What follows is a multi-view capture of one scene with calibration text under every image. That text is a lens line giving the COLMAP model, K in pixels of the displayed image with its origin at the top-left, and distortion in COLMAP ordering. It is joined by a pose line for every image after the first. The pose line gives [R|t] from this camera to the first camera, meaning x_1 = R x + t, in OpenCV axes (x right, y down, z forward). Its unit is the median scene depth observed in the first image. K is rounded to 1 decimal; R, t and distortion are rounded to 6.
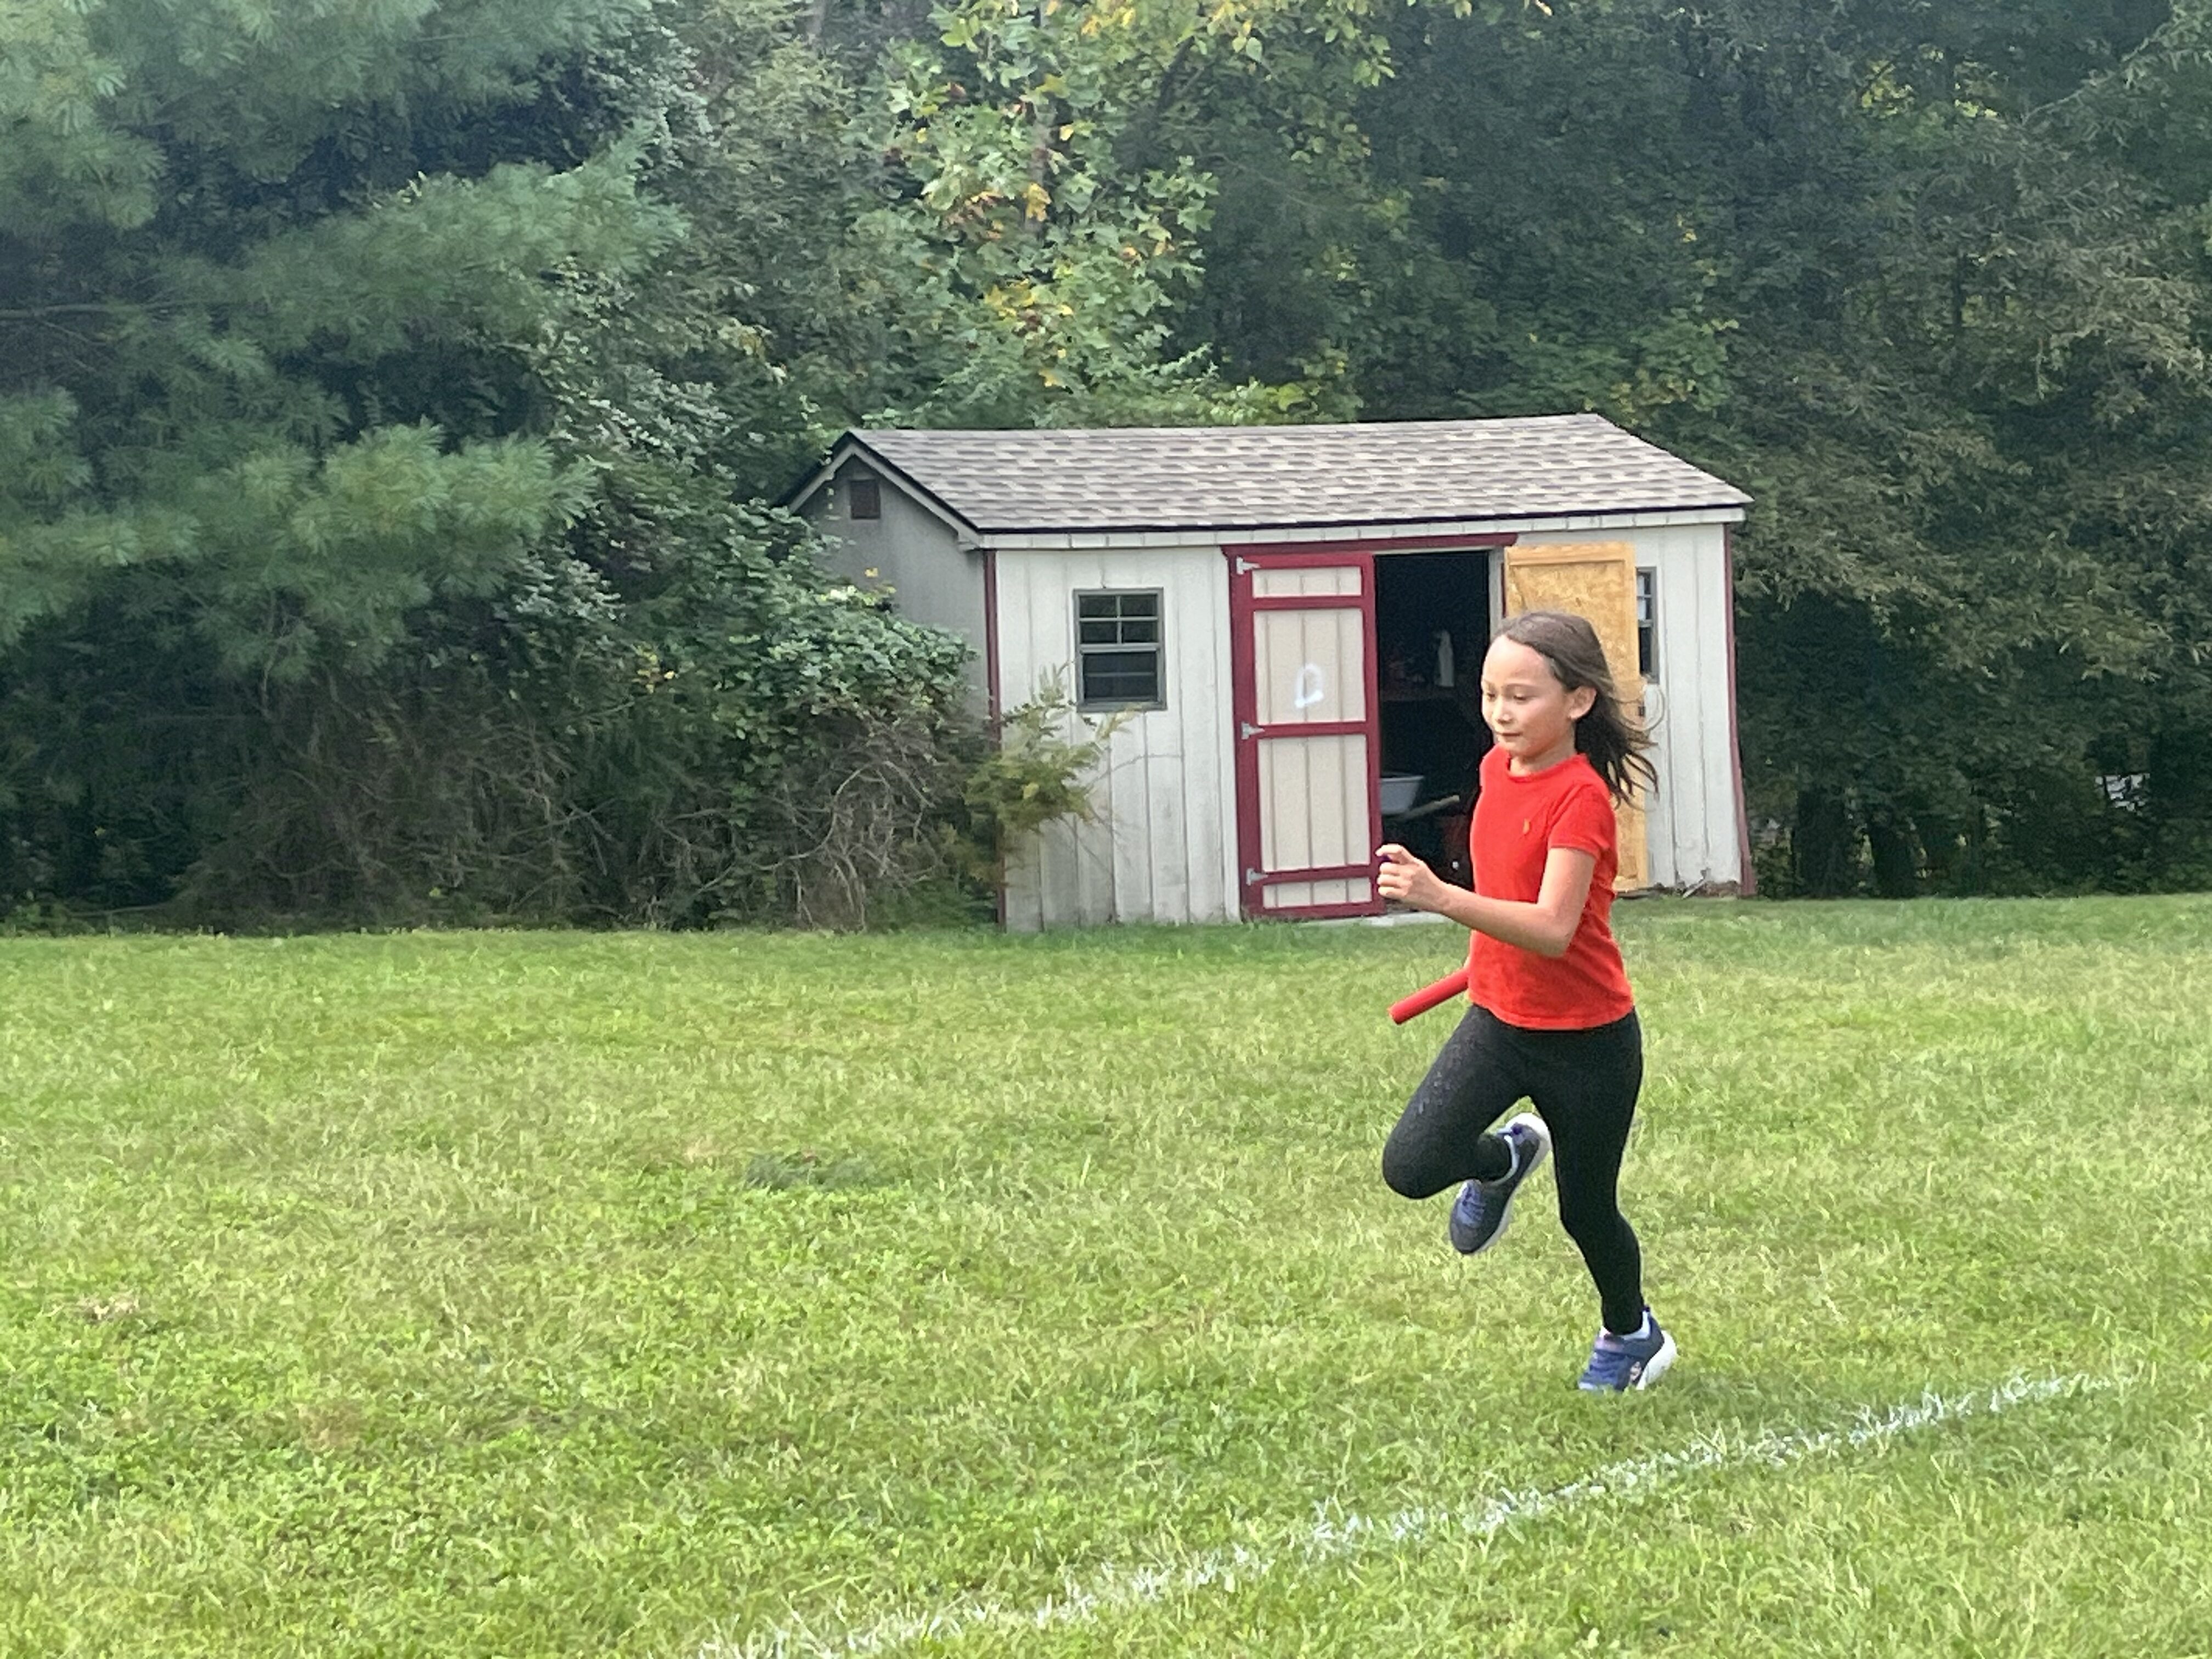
lens RADIAL K [[4970.0, 0, 1106.0], [0, 4970.0, 829.5], [0, 0, 1]] dist [0.327558, -1.343545]
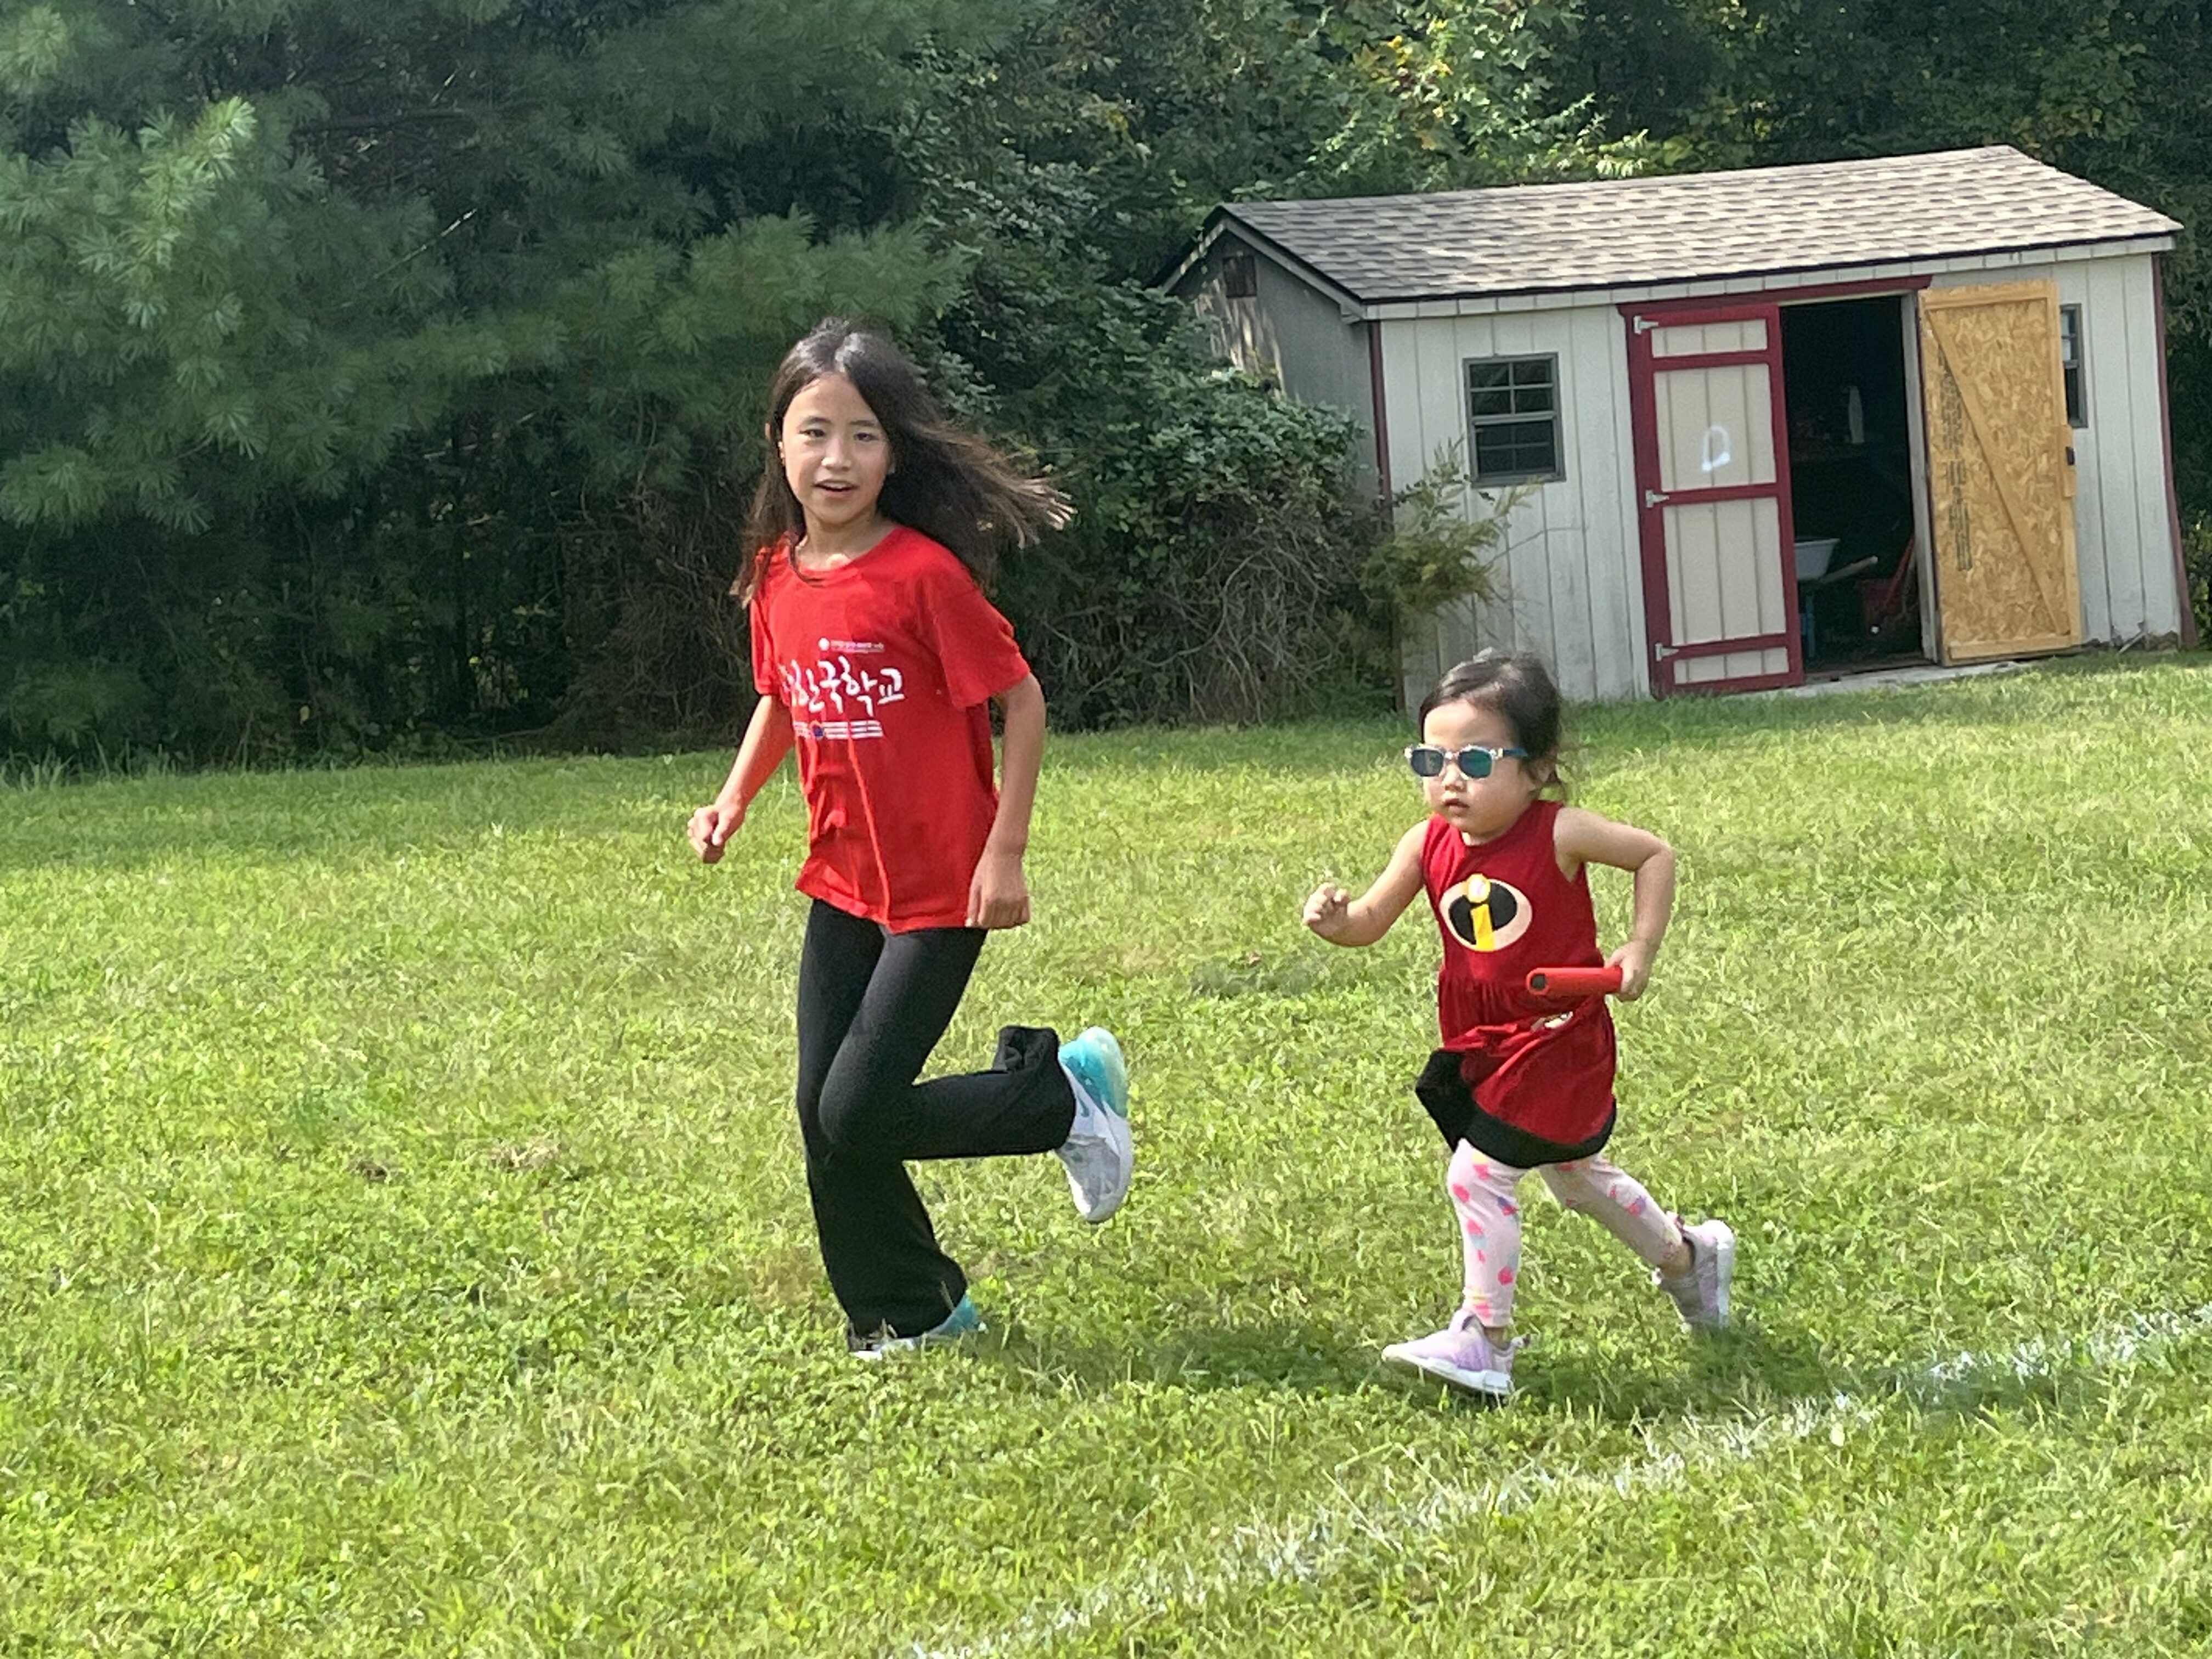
lens RADIAL K [[4593.8, 0, 1106.0], [0, 4593.8, 829.5], [0, 0, 1]] dist [0.249287, -0.638984]
pose [[0.997327, -0.042491, -0.059449, -0.031782], [0.044695, 0.998343, 0.036254, 0.008214], [0.057810, -0.038814, 0.997573, 0.133824]]
